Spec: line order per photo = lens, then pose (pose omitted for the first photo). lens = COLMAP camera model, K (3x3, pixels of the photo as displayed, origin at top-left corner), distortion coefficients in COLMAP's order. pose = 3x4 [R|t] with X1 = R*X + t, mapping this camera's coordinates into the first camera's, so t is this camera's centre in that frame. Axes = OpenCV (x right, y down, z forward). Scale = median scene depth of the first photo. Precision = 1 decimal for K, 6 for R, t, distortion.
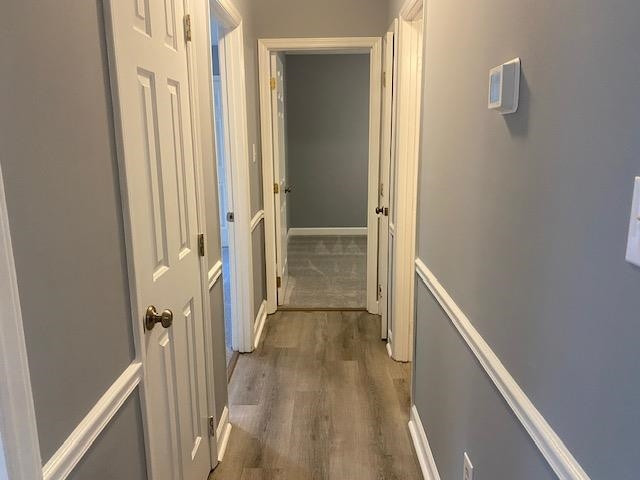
lens RADIAL K [[488.7, 0, 320.0], [0, 488.7, 240.0], [0, 0, 1]] dist [0.069644, -0.064443]
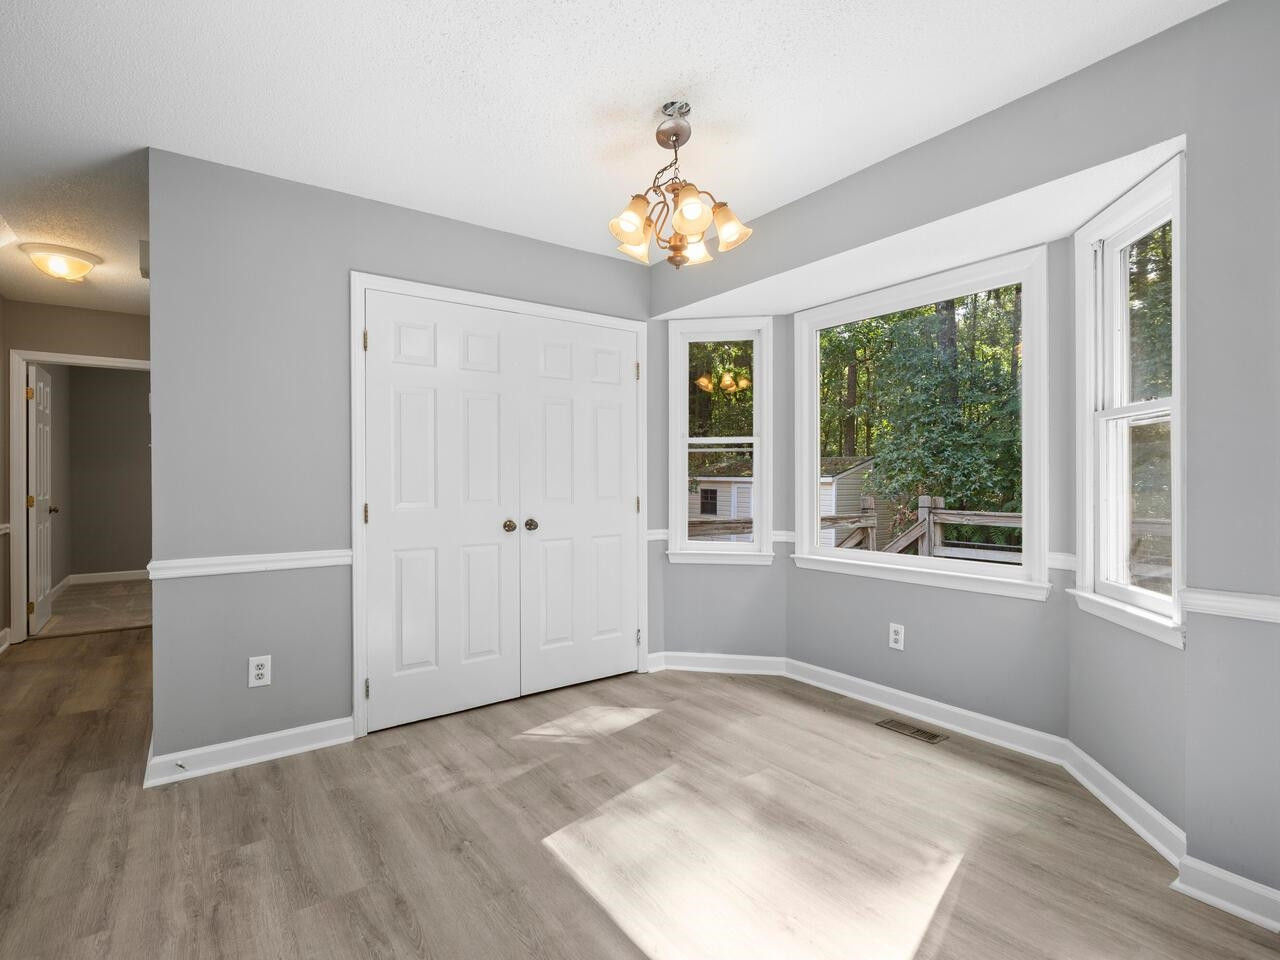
lens RADIAL K [[627.7, 0, 640.0], [0, 627.7, 480.0], [0, 0, 1]] dist [0.001589, 0.000724]
pose [[0.803706, 0.006104, 0.594995, 0.122495], [0.120047, 0.977722, -0.172186, 0.187977], [-0.582791, 0.209814, 0.785068, -0.581295]]
